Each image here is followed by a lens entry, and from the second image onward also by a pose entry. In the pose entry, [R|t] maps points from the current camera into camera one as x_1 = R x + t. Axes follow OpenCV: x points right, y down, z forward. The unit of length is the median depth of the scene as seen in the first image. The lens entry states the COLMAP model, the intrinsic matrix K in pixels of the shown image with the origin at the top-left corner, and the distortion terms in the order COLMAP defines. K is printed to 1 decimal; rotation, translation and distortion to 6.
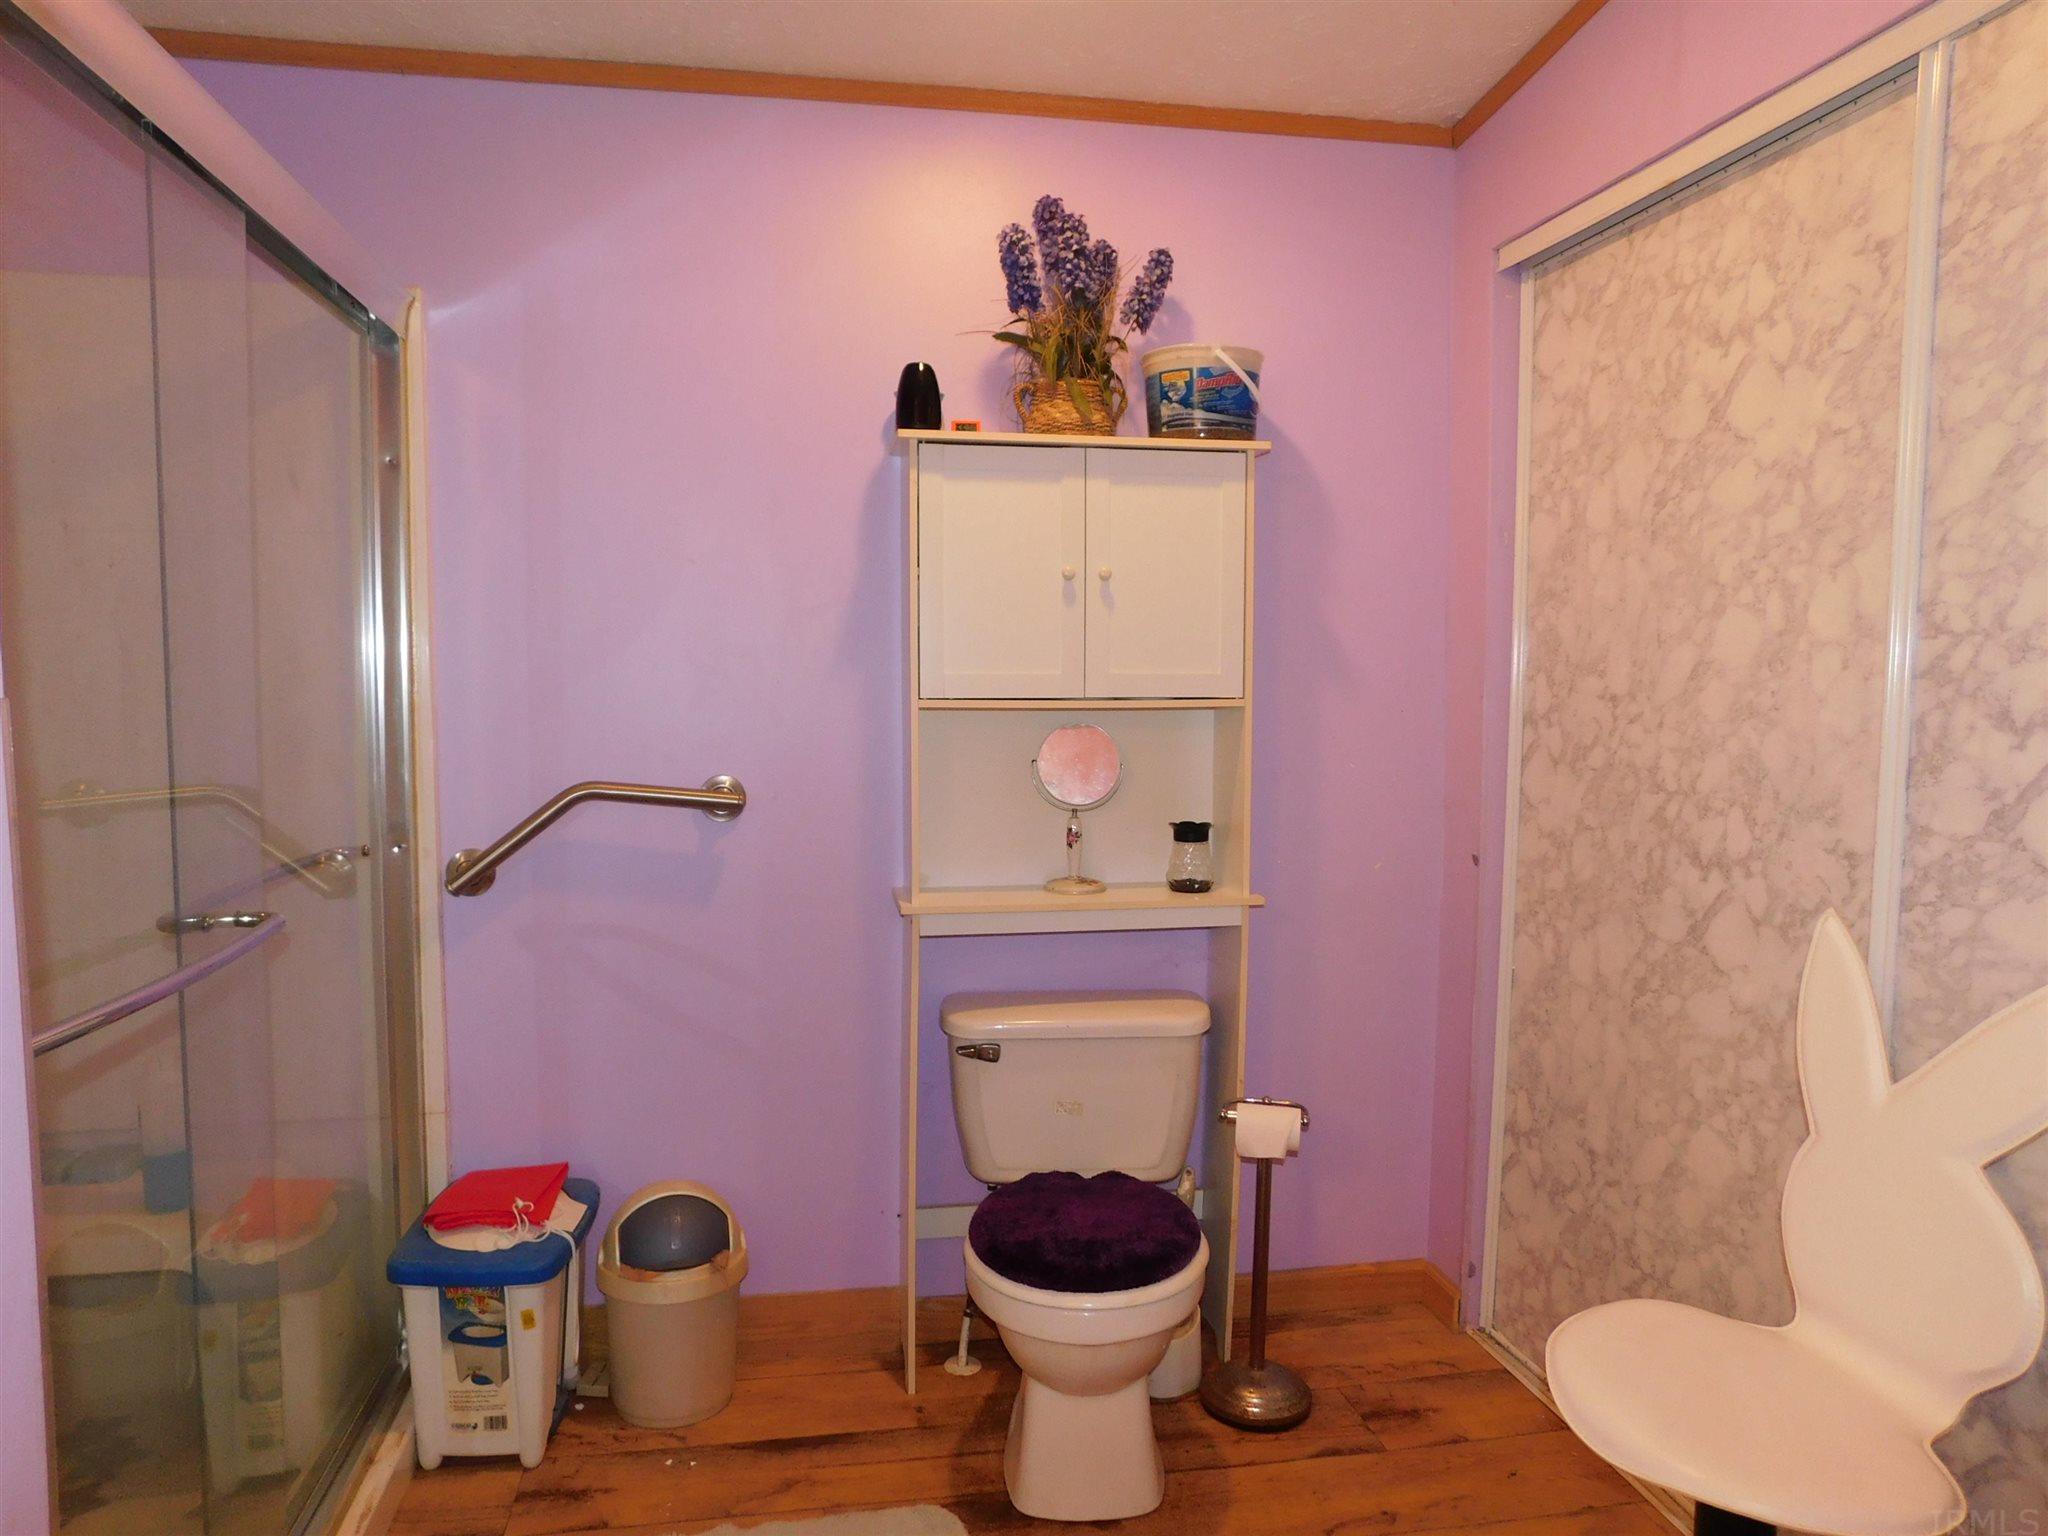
lens RADIAL K [[1379.9, 0, 1022.5], [0, 1379.9, 767.1], [0, 0, 1]] dist [-0.045574, 0.027160]
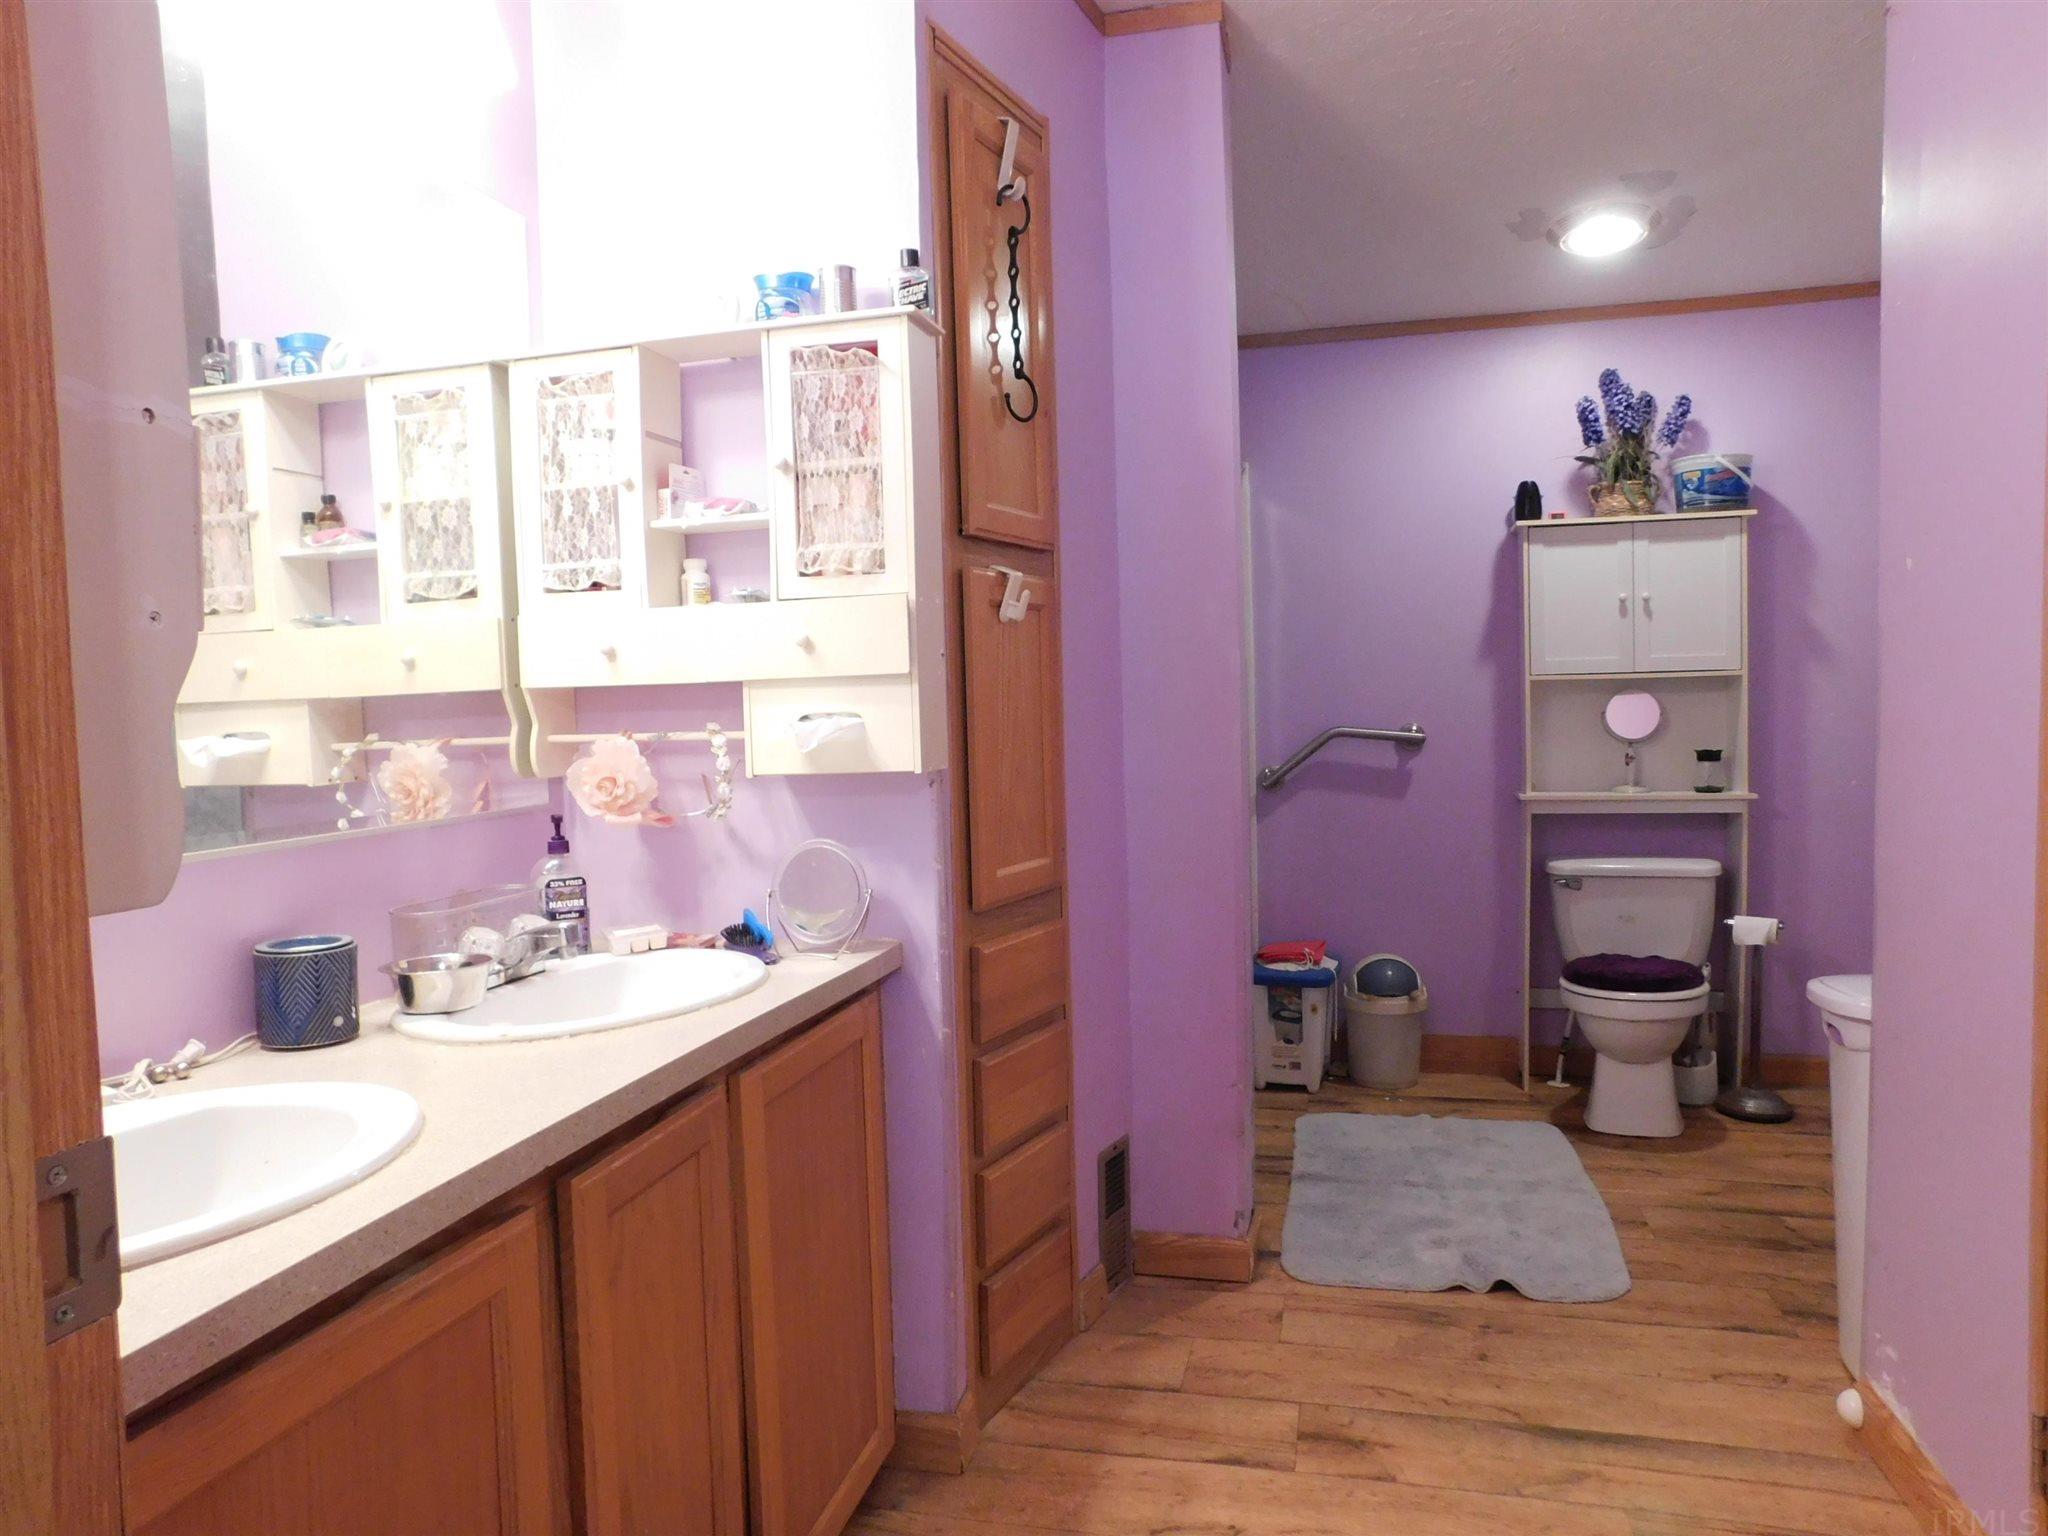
lens RADIAL K [[1379.9, 0, 1037.0], [0, 1379.9, 770.0], [0, 0, 1]] dist [-0.045574, 0.027160]
pose [[0.916129, -0.006273, -0.400833, 0.046269], [0.003915, 0.999970, -0.006702, 0.075919], [0.400863, 0.004570, 0.916126, -0.805515]]
